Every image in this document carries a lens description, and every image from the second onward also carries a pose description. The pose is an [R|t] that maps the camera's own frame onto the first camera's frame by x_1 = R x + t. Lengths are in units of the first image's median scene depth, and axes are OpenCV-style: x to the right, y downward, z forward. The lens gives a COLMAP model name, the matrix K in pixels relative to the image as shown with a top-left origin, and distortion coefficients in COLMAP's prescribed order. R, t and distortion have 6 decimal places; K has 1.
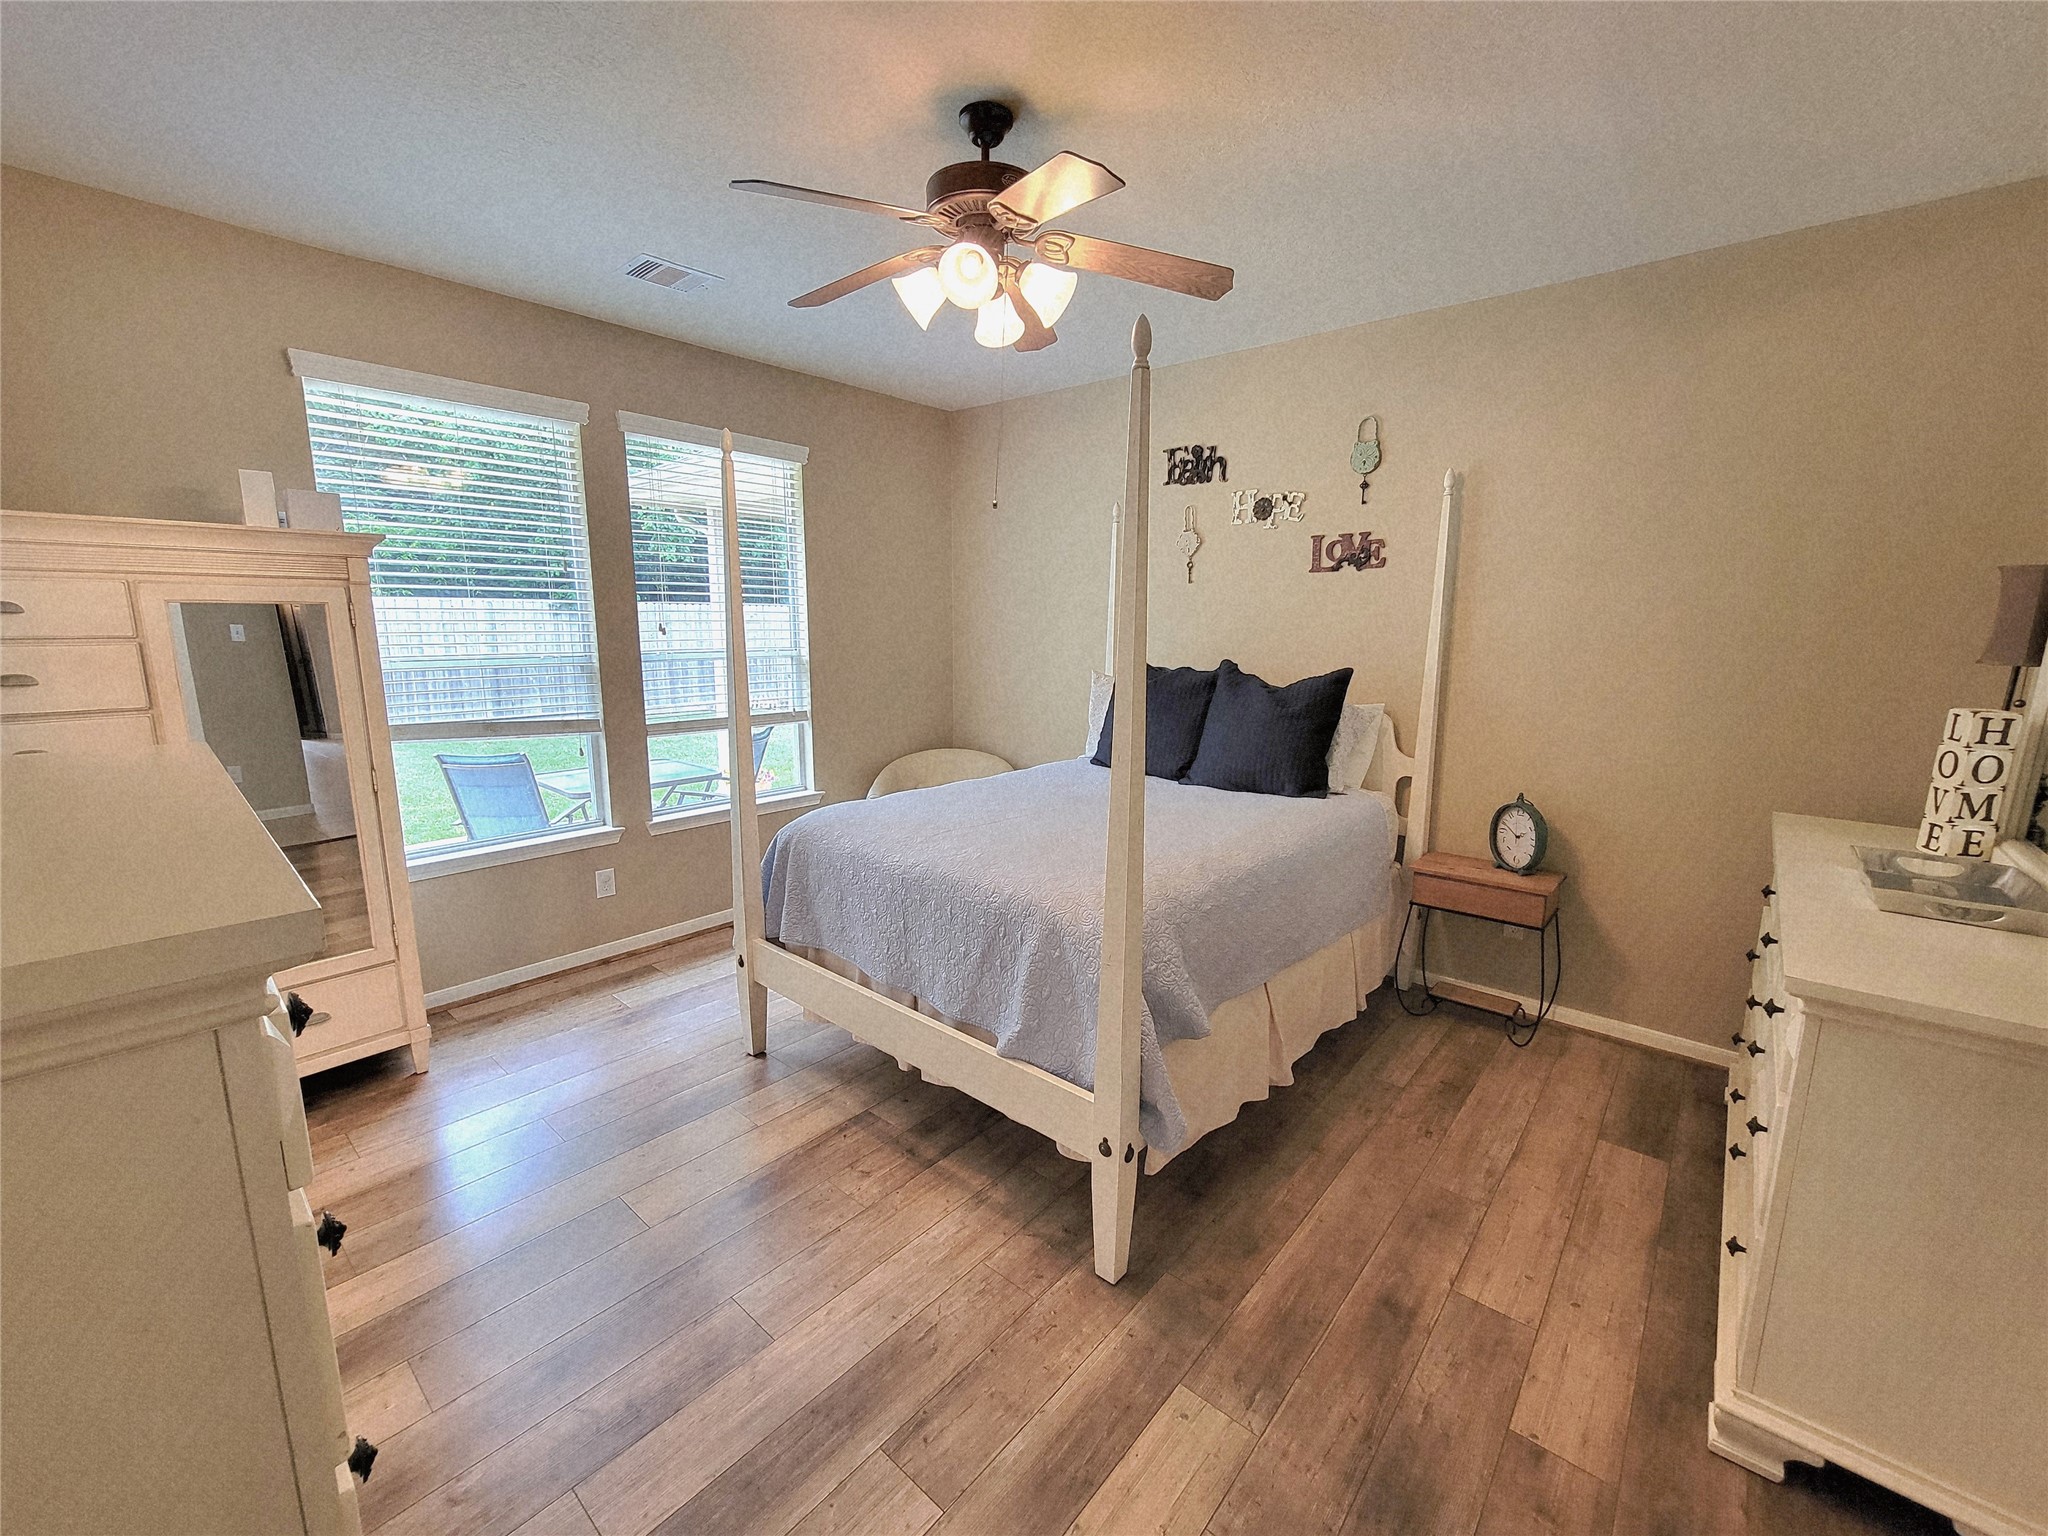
lens RADIAL K [[835.6, 0, 1026.9], [0, 835.6, 772.4], [0, 0, 1]] dist [-0.003919, -0.000163]
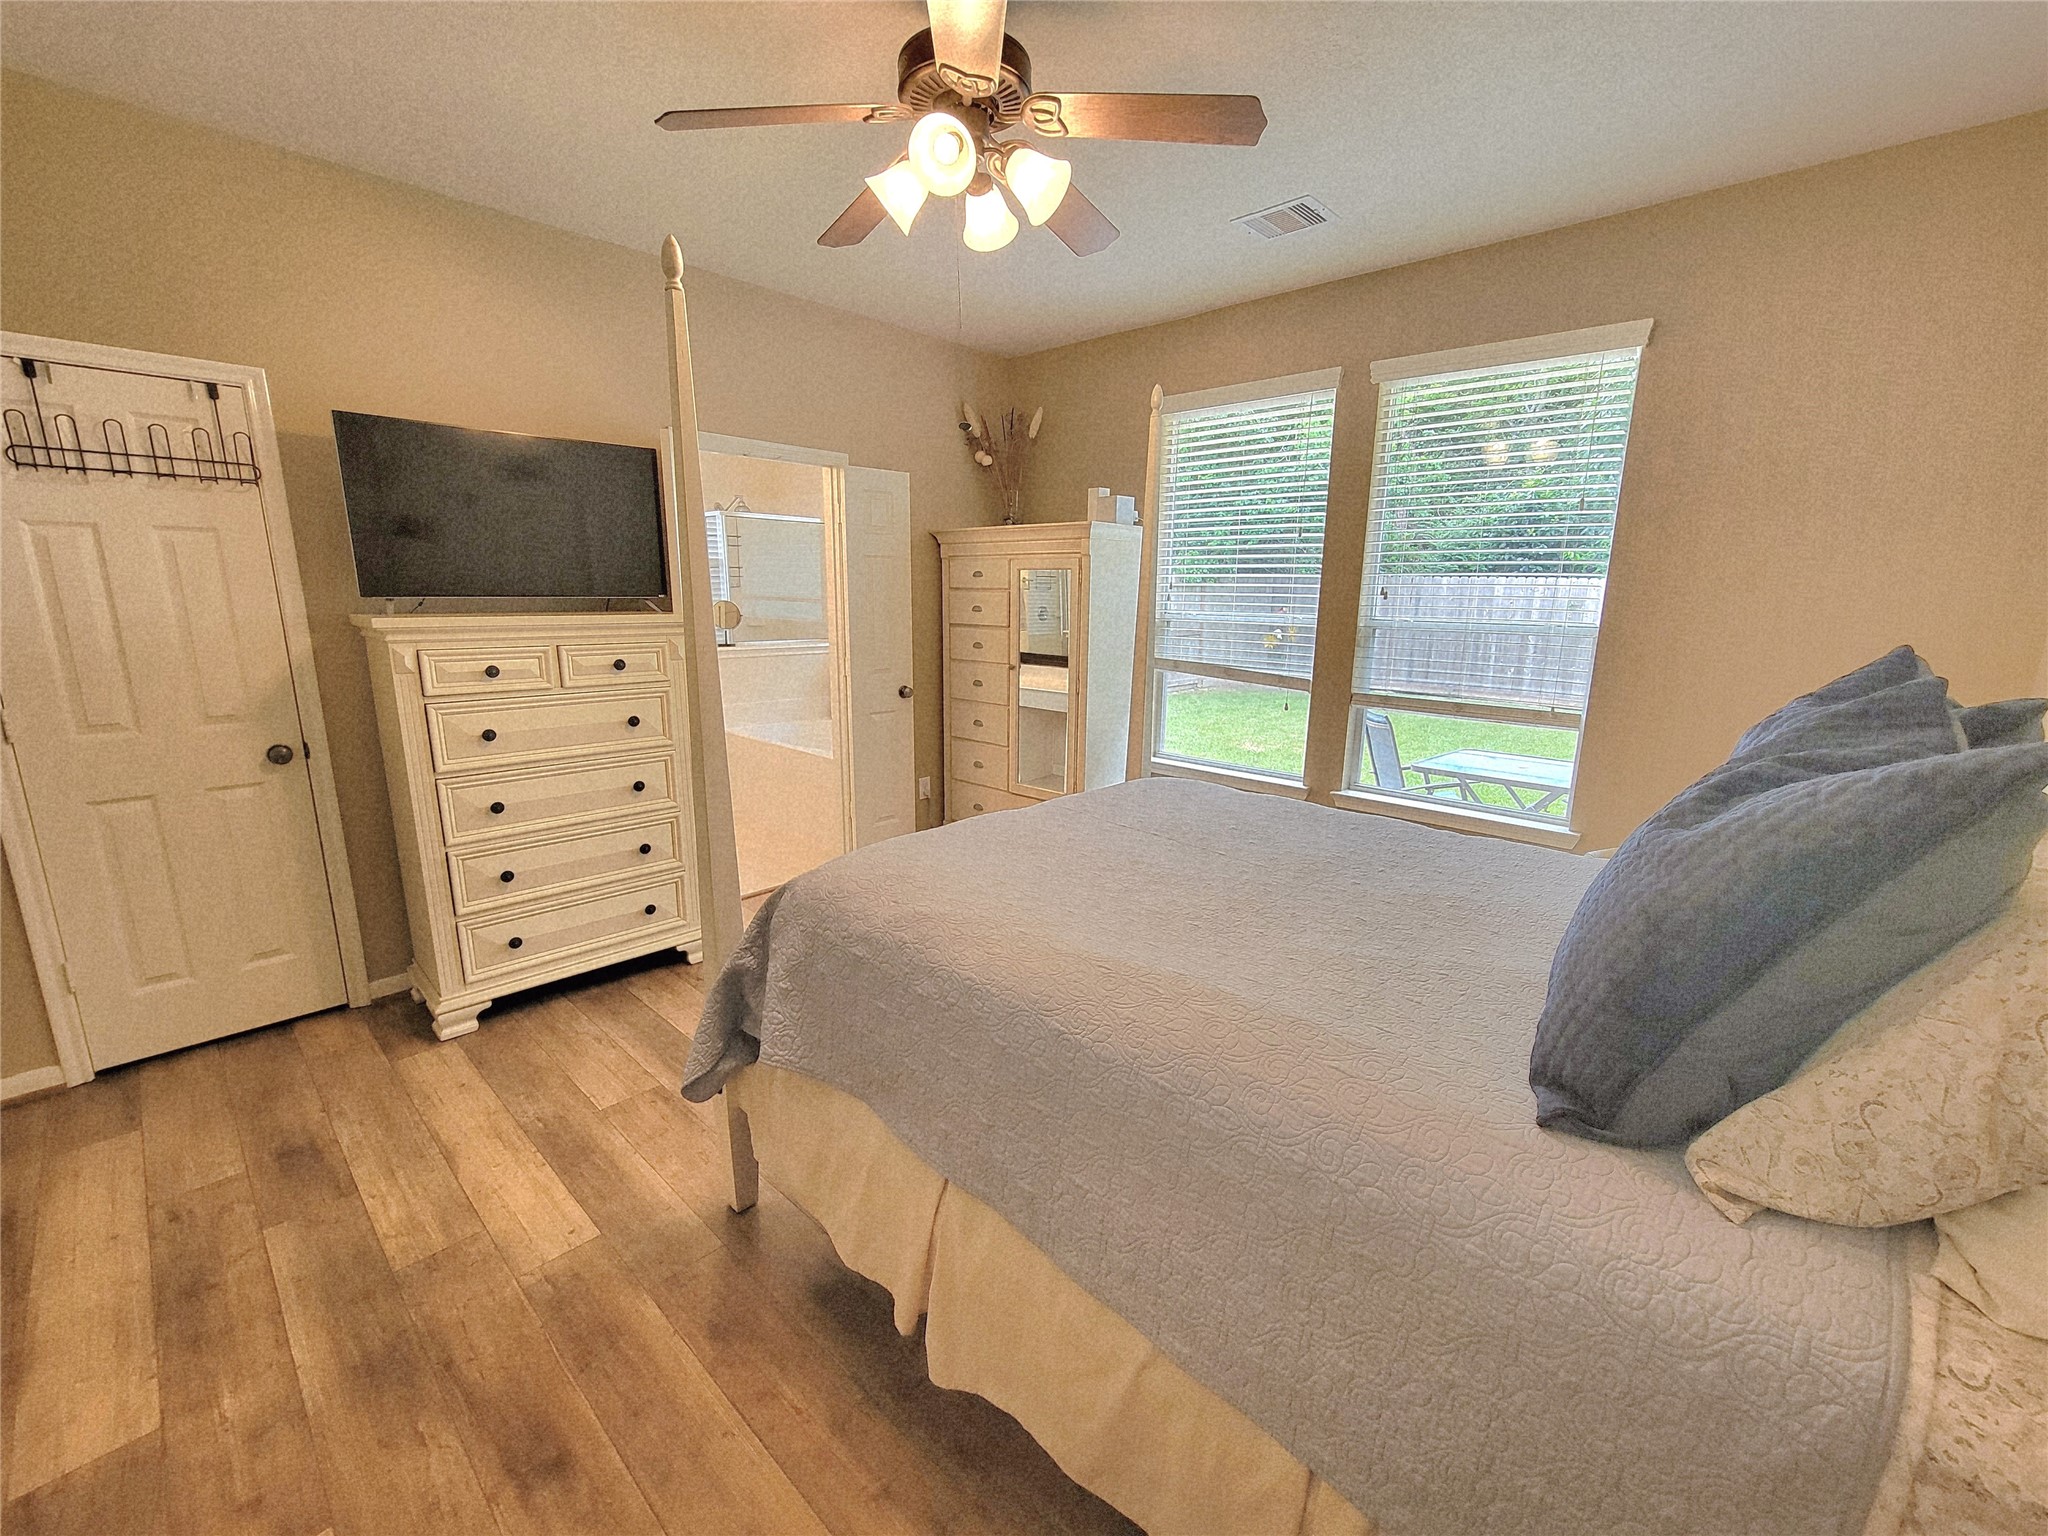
lens RADIAL K [[835.6, 0, 1028.3], [0, 835.6, 765.9], [0, 0, 1]] dist [-0.003919, -0.000163]
pose [[-0.035266, 0.195900, -0.979990, 0.934218], [-0.202135, 0.958934, 0.198965, -0.167056], [0.978723, 0.205107, 0.005781, 1.173585]]
